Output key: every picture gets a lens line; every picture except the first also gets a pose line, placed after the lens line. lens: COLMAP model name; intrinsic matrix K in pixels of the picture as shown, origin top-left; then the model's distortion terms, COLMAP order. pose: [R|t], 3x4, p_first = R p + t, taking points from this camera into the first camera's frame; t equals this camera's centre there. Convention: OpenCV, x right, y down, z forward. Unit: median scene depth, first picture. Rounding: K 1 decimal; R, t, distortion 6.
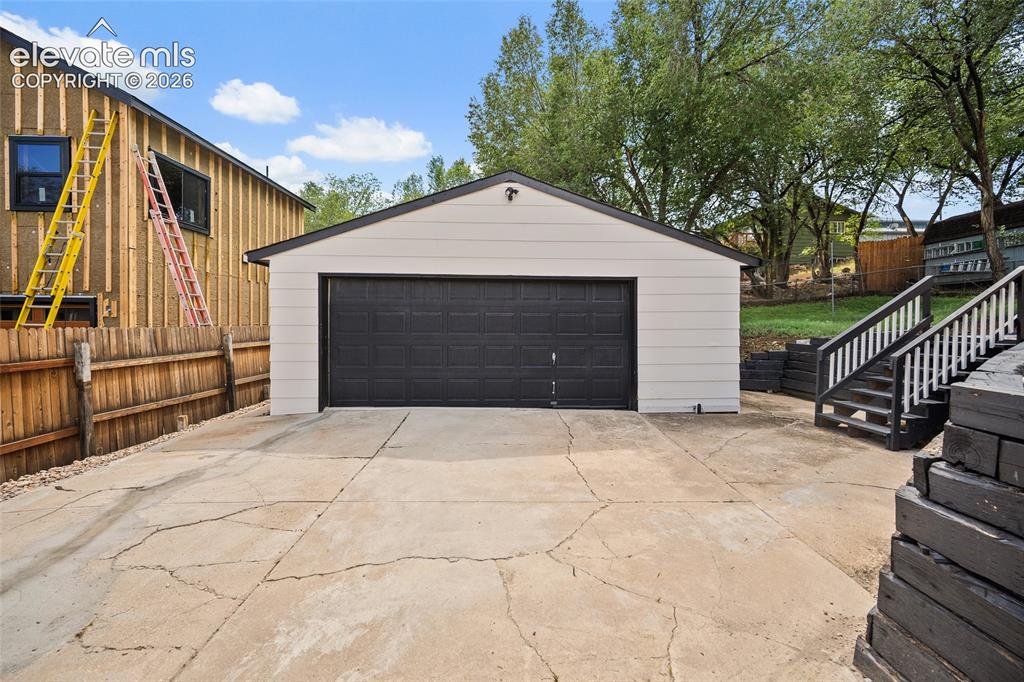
lens RADIAL K [[405.4, 0, 511.9], [0, 405.4, 331.9], [0, 0, 1]] dist [-0.002491, -0.000384]
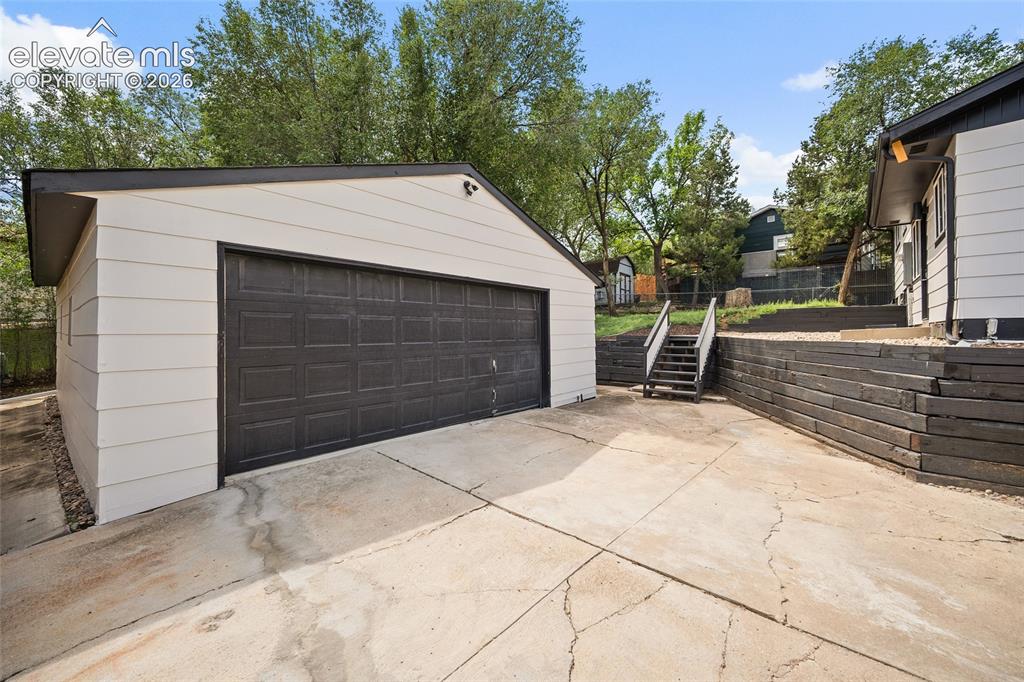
lens RADIAL K [[405.4, 0, 510.4], [0, 405.4, 336.6], [0, 0, 1]] dist [-0.002491, -0.000384]
pose [[0.677128, -0.015220, 0.735708, -0.619355], [0.029117, 0.999557, -0.006120, 0.002536], [-0.735289, 0.025566, 0.677271, 0.319362]]
